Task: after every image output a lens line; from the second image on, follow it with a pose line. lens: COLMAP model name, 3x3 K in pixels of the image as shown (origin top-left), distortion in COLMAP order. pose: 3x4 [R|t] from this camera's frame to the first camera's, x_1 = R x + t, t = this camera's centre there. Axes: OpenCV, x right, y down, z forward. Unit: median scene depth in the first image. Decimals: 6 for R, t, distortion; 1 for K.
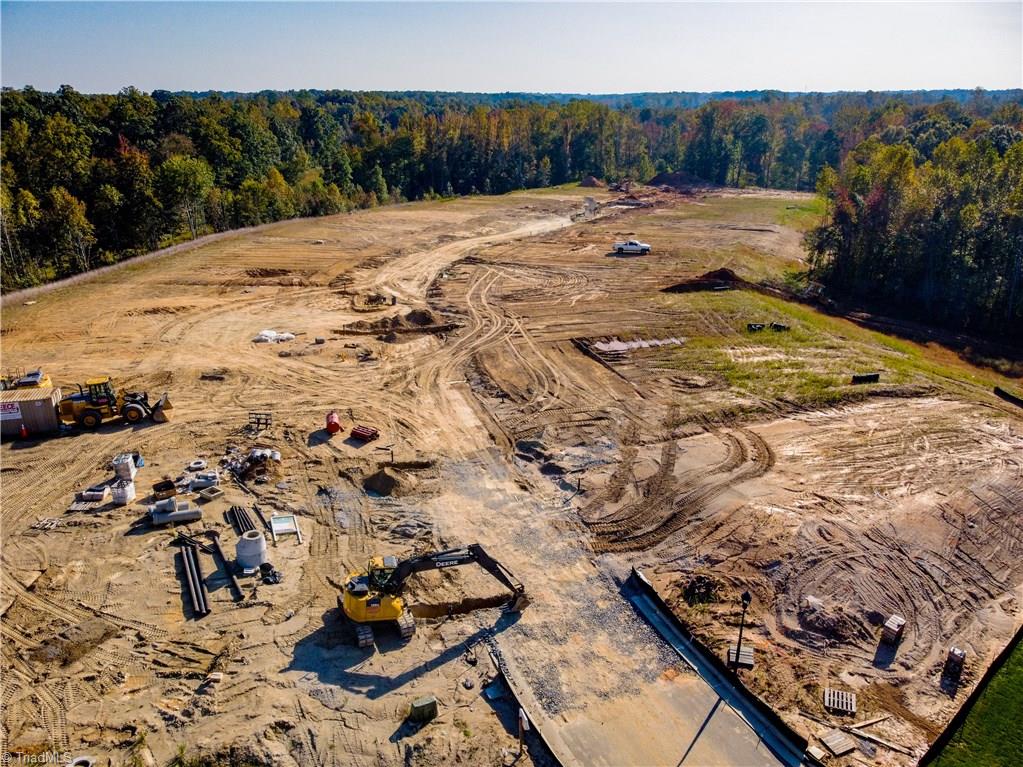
lens RADIAL K [[799.3, 0, 511.5], [0, 799.3, 383.5], [0, 0, 1]] dist [-0.007734, -0.005112]
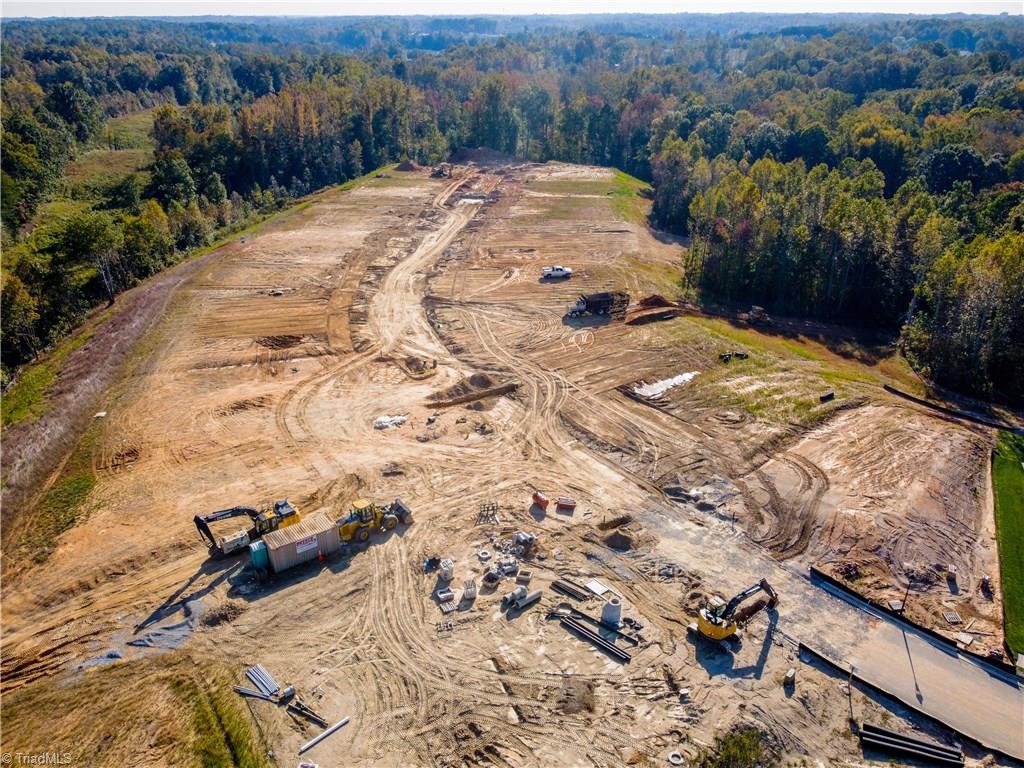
lens RADIAL K [[800.0, 0, 512.0], [0, 800.0, 384.0], [0, 0, 1]] dist [-0.007734, -0.005112]
pose [[0.936861, -0.149675, 0.316053, -0.754119], [0.119959, 0.986488, 0.111589, -0.343791], [-0.328484, -0.066631, 0.942156, -0.305616]]
